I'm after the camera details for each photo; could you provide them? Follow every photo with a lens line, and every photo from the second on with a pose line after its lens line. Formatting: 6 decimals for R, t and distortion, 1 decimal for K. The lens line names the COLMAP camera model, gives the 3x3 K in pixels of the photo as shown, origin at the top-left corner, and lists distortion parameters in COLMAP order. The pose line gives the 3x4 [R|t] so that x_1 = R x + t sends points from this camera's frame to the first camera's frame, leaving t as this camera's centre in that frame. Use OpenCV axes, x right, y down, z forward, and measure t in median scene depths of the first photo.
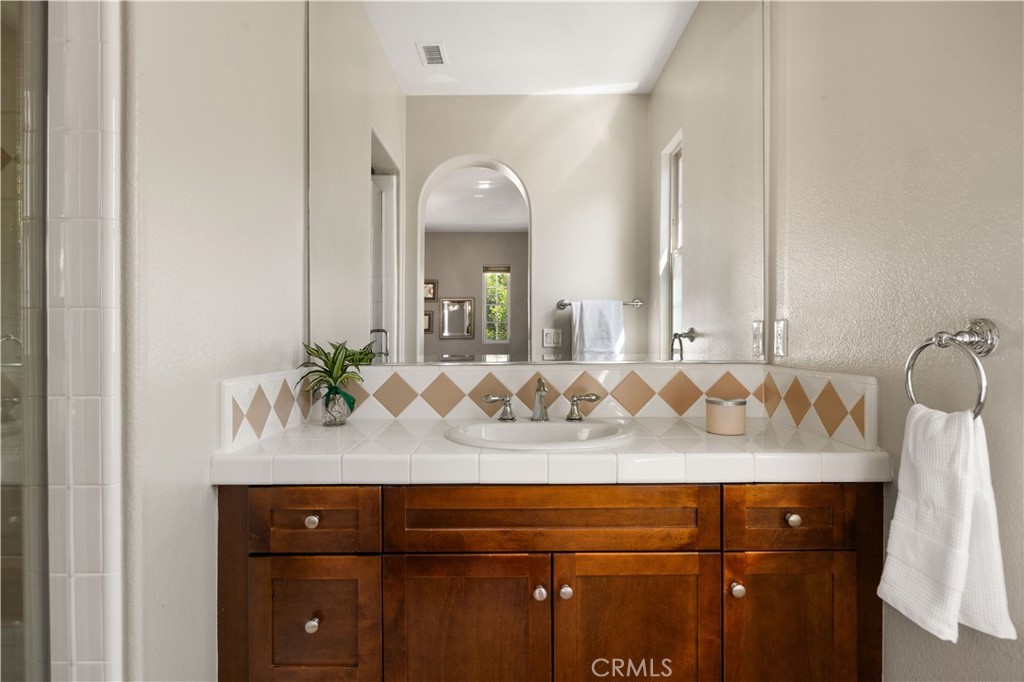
lens RADIAL K [[542.7, 0, 502.4], [0, 542.7, 336.8], [0, 0, 1]] dist [0.000921, -0.000975]
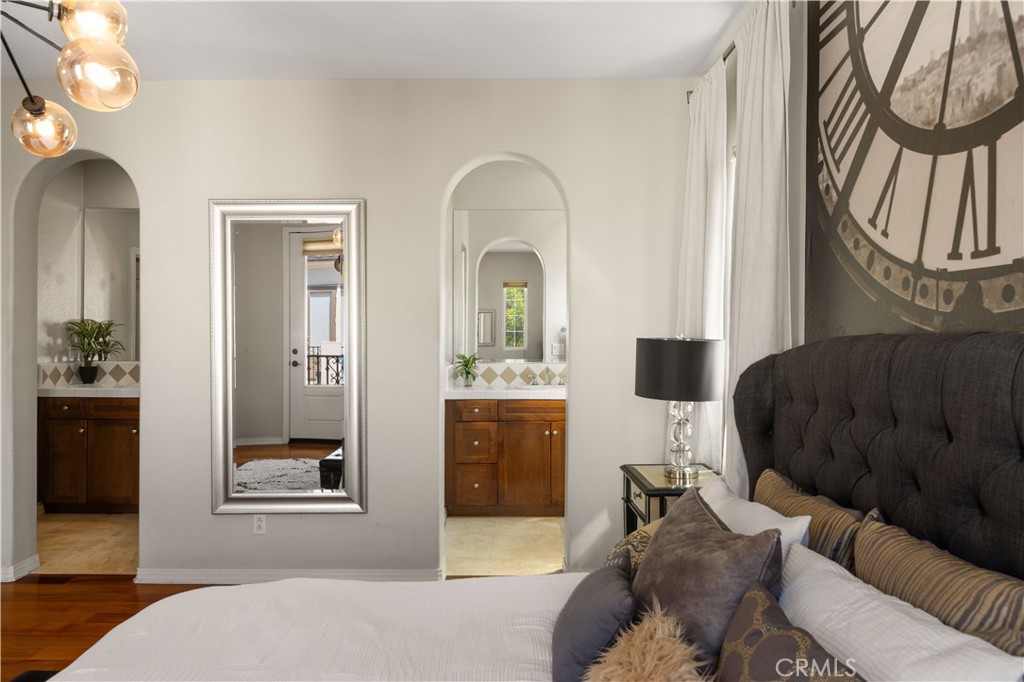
lens RADIAL K [[697.4, 0, 510.1], [0, 697.4, 341.8], [0, 0, 1]] dist [-0.008400, -0.000880]
pose [[0.999998, 0.001977, 0.000357, -0.146965], [-0.001979, 0.999984, 0.005315, -0.087366], [-0.000346, -0.005316, 0.999986, -3.041684]]
